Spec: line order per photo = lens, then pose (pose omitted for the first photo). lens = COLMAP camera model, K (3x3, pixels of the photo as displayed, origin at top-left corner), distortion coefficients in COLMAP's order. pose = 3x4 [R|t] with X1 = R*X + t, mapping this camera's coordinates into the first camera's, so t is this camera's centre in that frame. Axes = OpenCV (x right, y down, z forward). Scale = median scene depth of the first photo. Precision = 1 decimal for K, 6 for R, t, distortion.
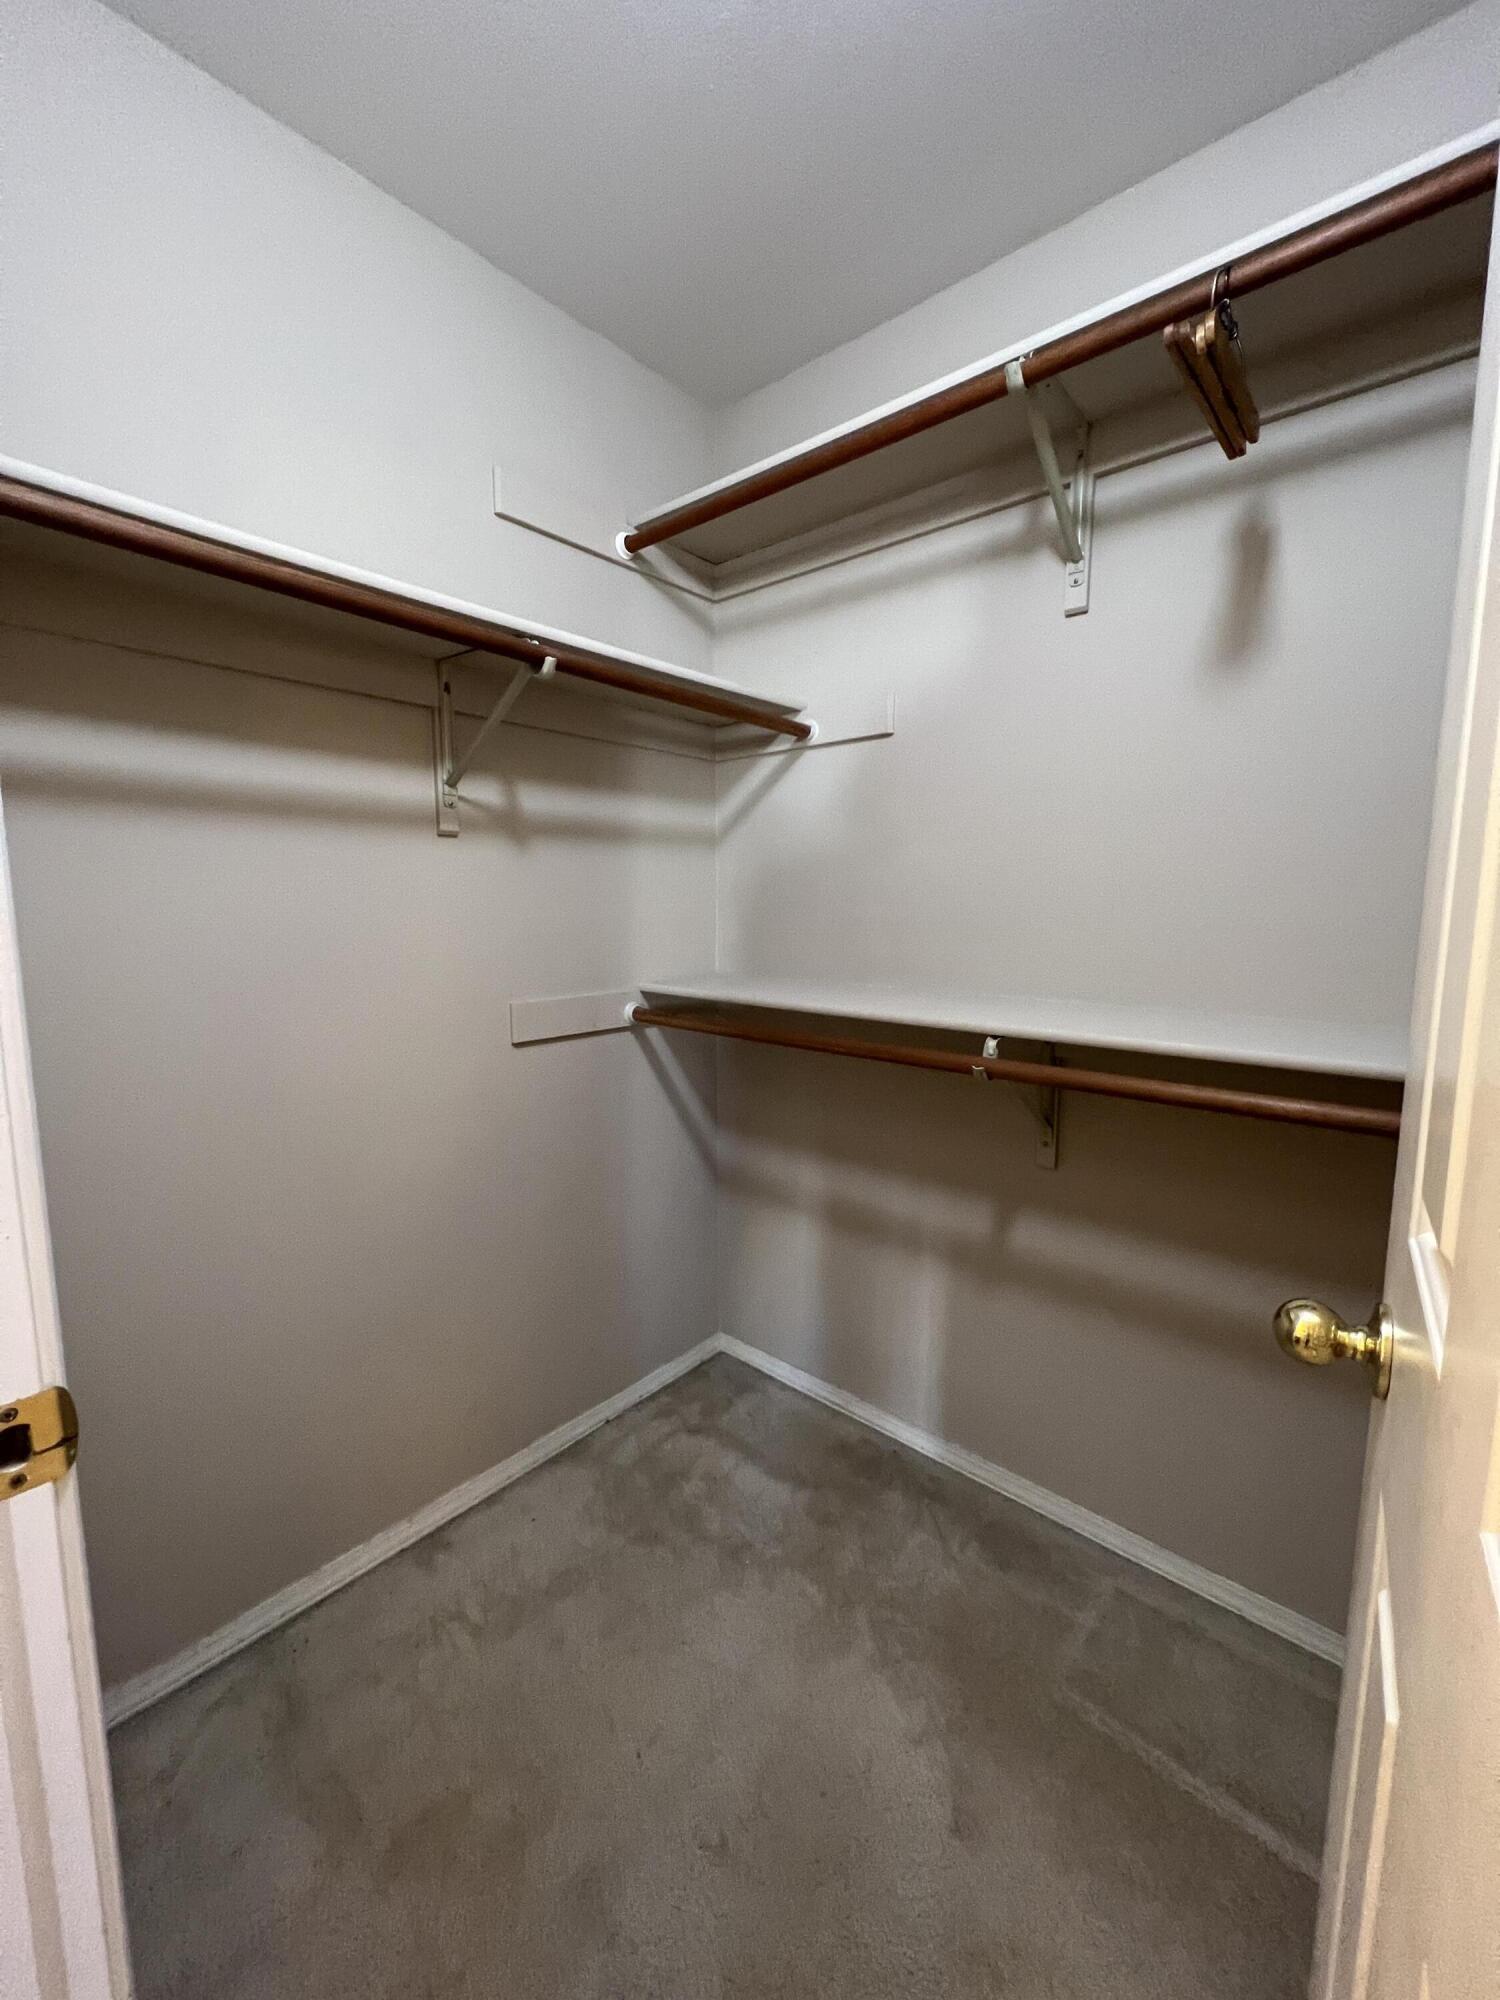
lens RADIAL K [[798.1, 0, 744.1], [0, 798.1, 997.2], [0, 0, 1]] dist [-0.001123, 0.000014]
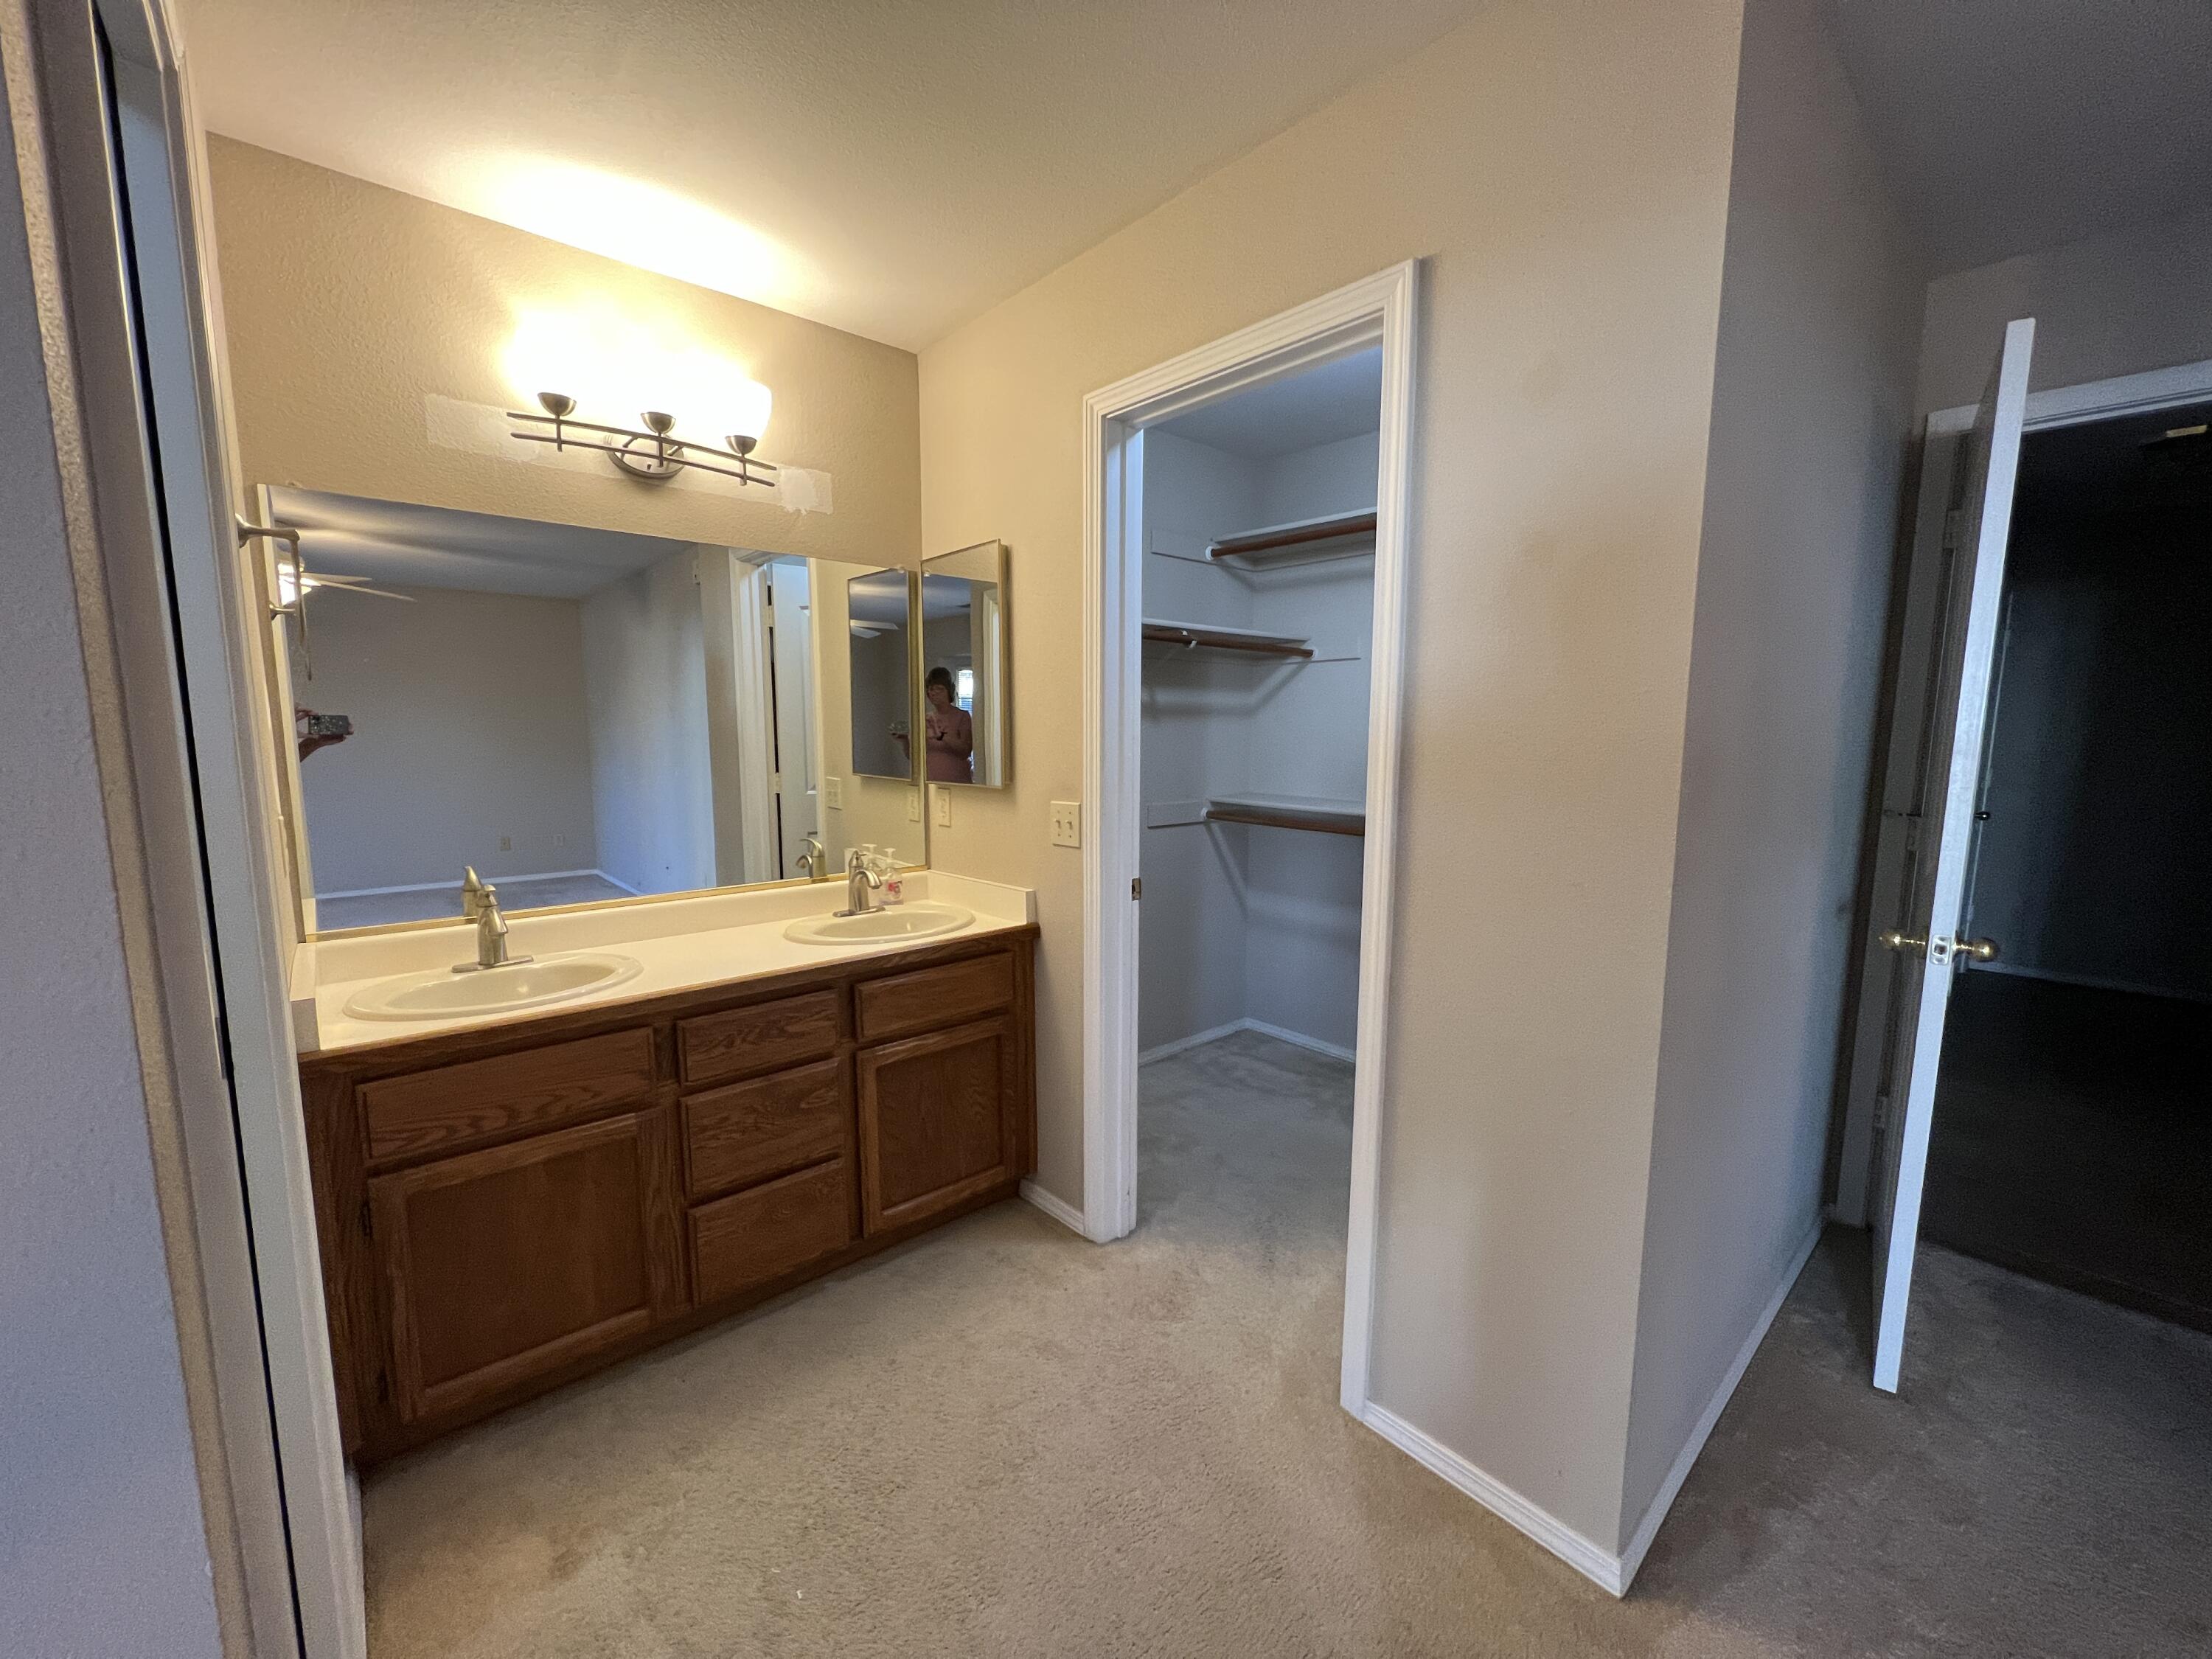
lens RADIAL K [[882.7, 0, 1122.4], [0, 882.7, 838.9], [0, 0, 1]] dist [-0.001123, 0.000014]
pose [[0.994770, 0.017096, -0.100696, -0.130524], [-0.016353, 0.999833, 0.008200, 0.064277], [0.100819, -0.006511, 0.994883, -0.969913]]
